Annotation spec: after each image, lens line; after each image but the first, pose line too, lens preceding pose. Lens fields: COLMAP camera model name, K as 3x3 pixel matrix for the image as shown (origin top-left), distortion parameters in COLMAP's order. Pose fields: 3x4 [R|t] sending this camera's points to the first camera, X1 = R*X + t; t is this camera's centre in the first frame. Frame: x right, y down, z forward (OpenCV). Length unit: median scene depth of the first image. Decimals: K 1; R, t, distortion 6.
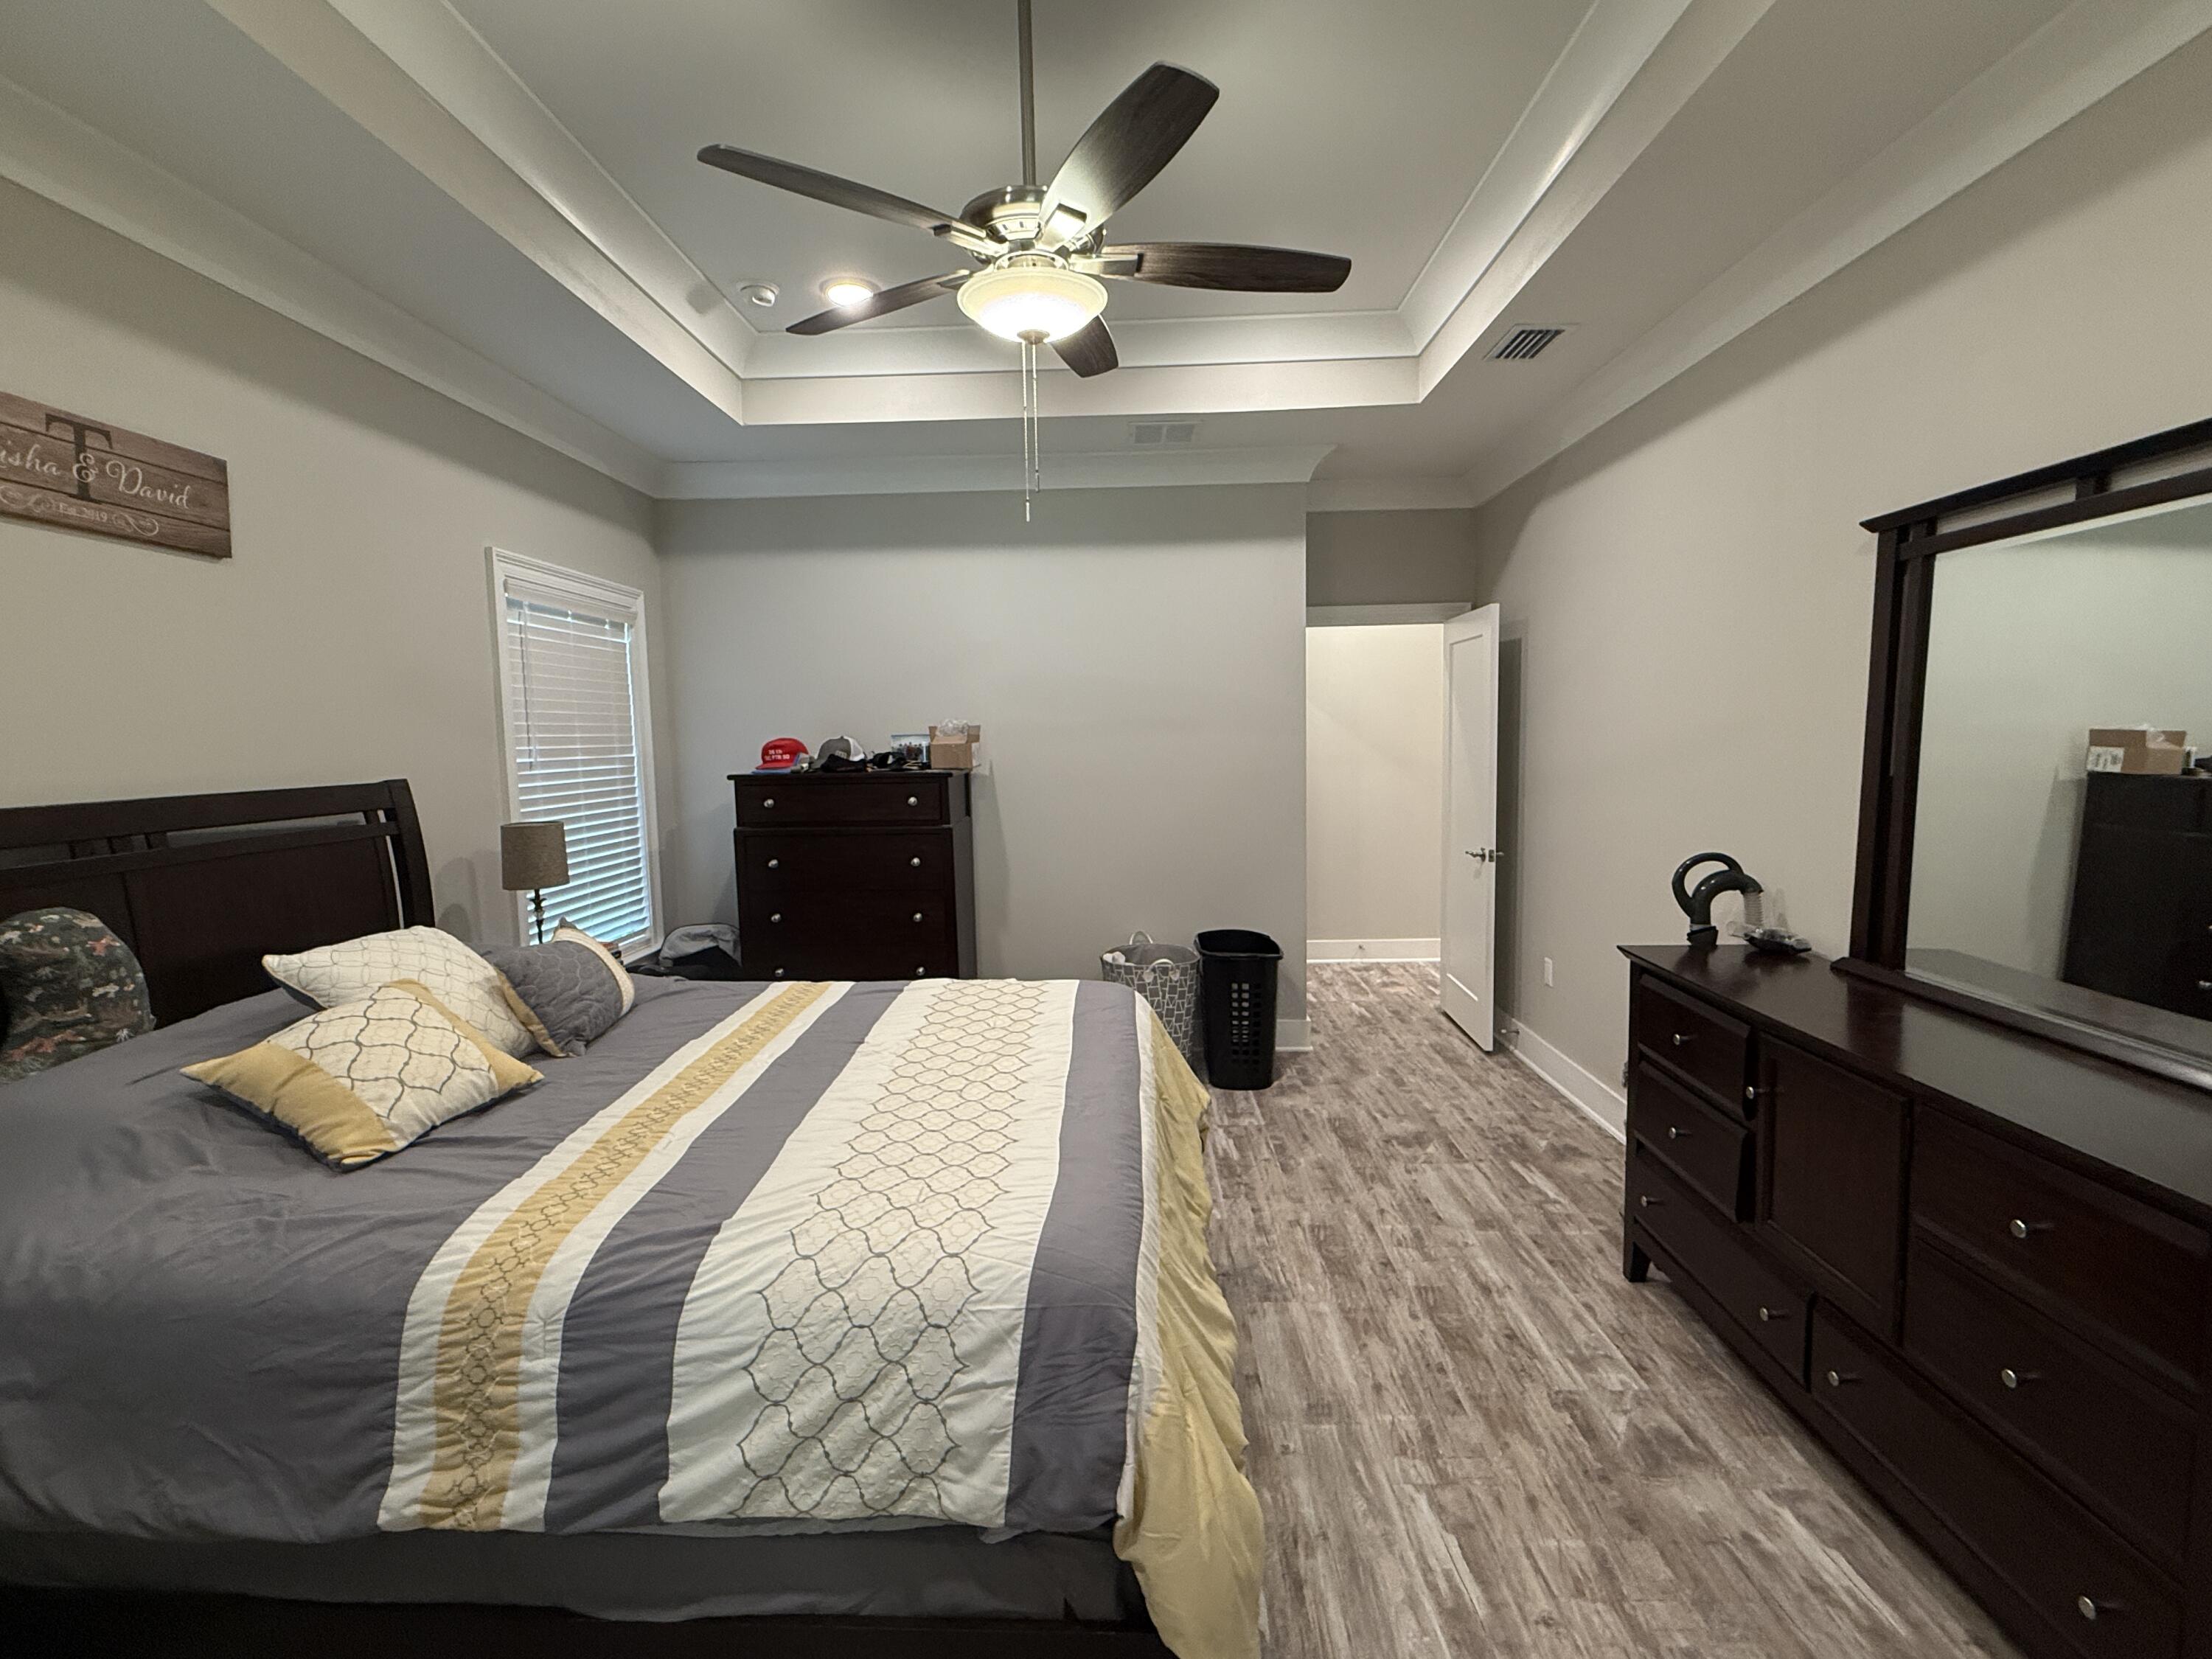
lens RADIAL K [[1009.6, 0, 1096.9], [0, 1009.6, 821.4], [0, 0, 1]] dist [0.002739, -0.000687]
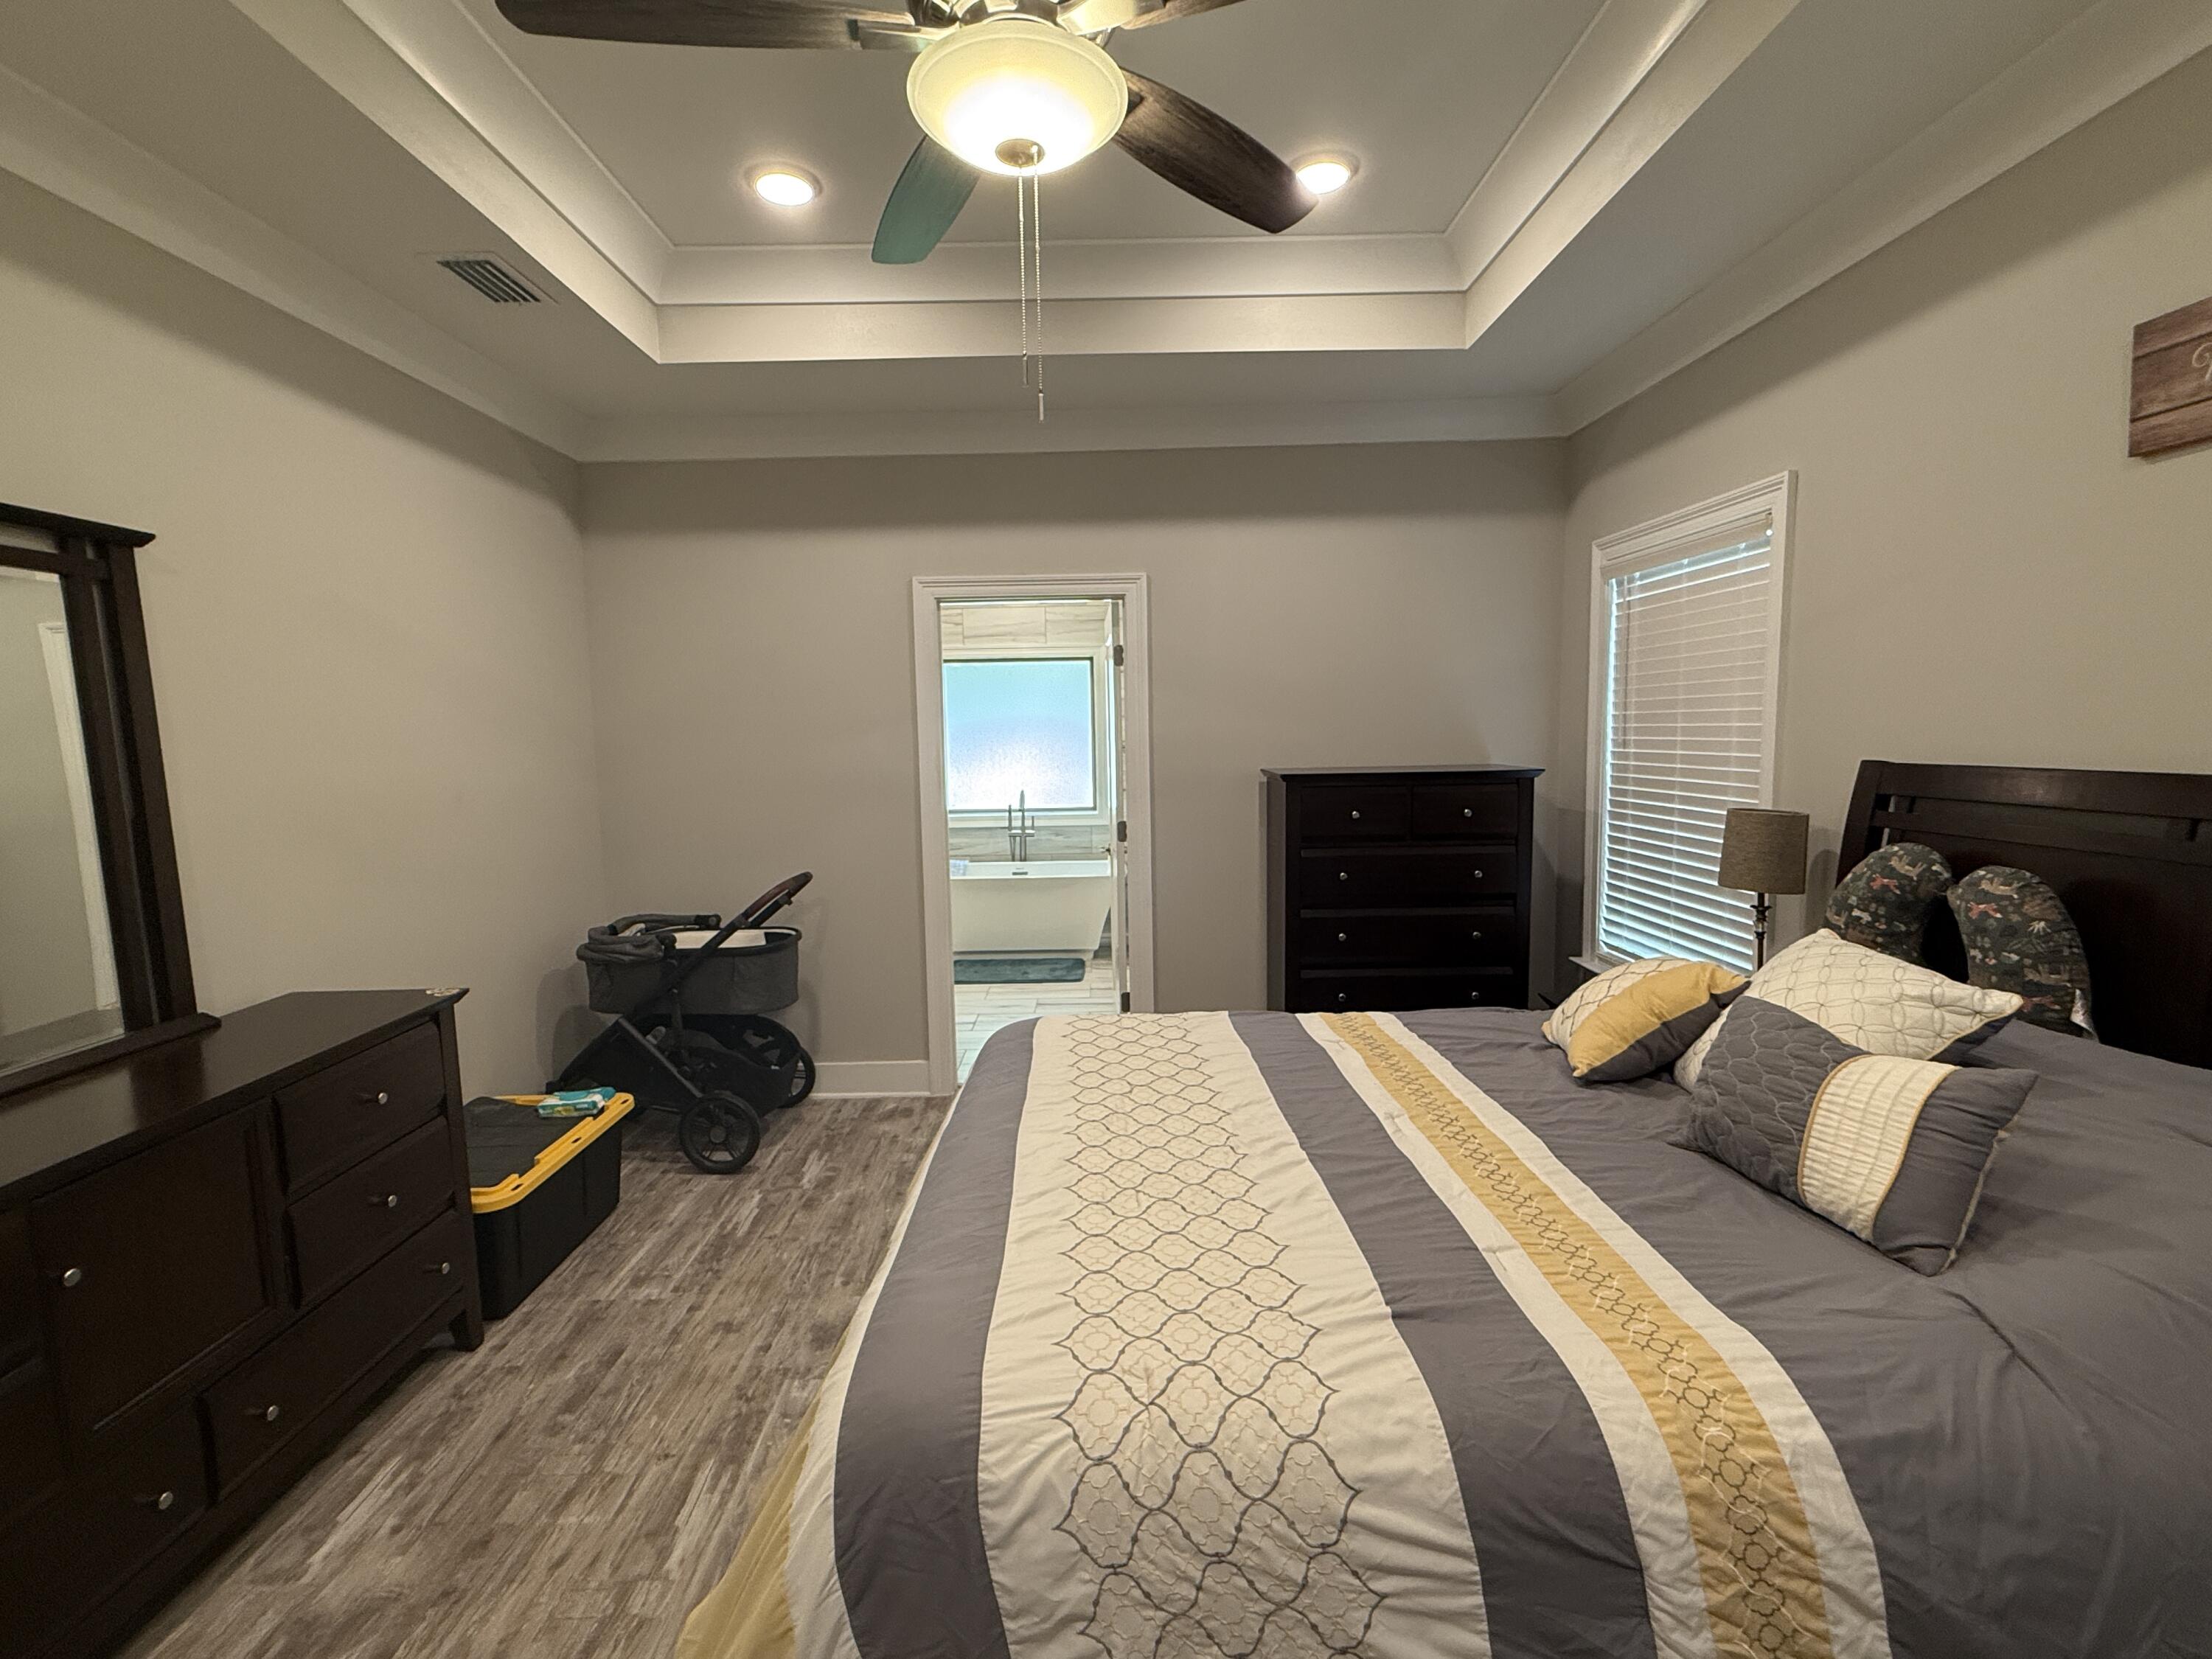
lens RADIAL K [[1009.6, 0, 1102.5], [0, 1009.6, 824.9], [0, 0, 1]] dist [0.002739, -0.000687]
pose [[-0.998748, 0.042049, -0.027083, -0.080093], [0.036442, 0.982660, 0.181798, -0.156776], [0.034257, 0.180584, -0.982963, 1.746380]]
